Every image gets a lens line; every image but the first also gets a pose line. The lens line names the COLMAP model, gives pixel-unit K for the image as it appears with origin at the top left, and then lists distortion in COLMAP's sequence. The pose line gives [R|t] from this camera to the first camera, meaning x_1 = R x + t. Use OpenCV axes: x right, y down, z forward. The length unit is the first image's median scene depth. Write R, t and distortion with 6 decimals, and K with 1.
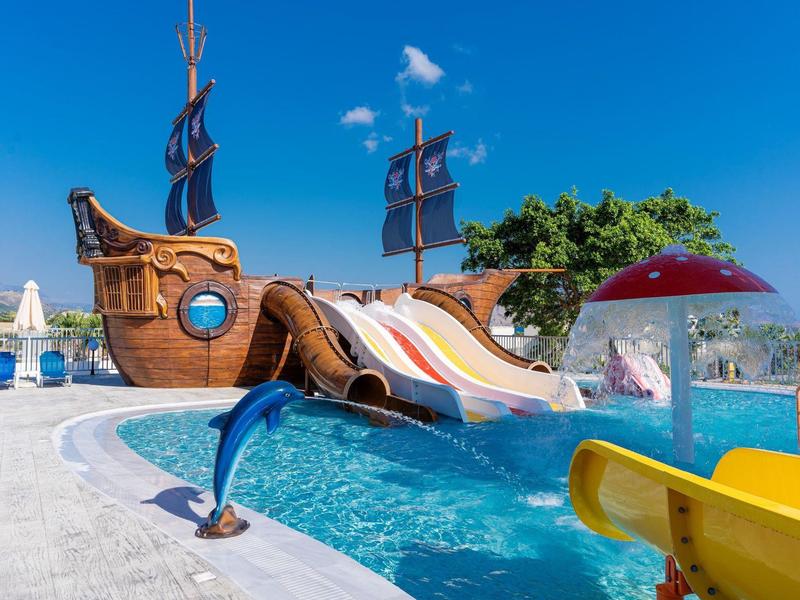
lens RADIAL K [[594.9, 0, 400.2], [0, 594.9, 298.1], [0, 0, 1]] dist [0.003419, 0.001026]
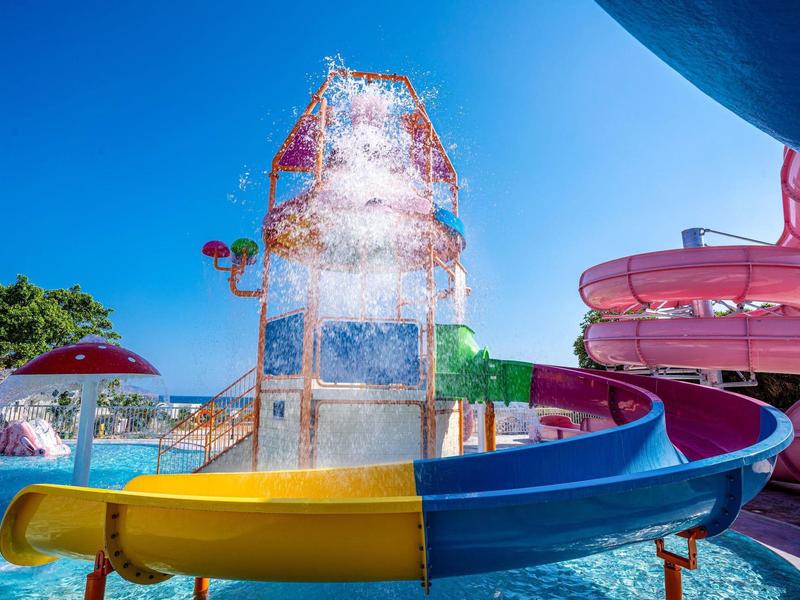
lens RADIAL K [[594.9, 0, 400.9], [0, 594.9, 299.0], [0, 0, 1]] dist [0.003419, 0.001026]
pose [[0.493285, 0.146124, 0.857507, -0.283807], [-0.053531, 0.989021, -0.137741, -0.016176], [-0.868219, 0.022043, 0.495691, -0.215762]]
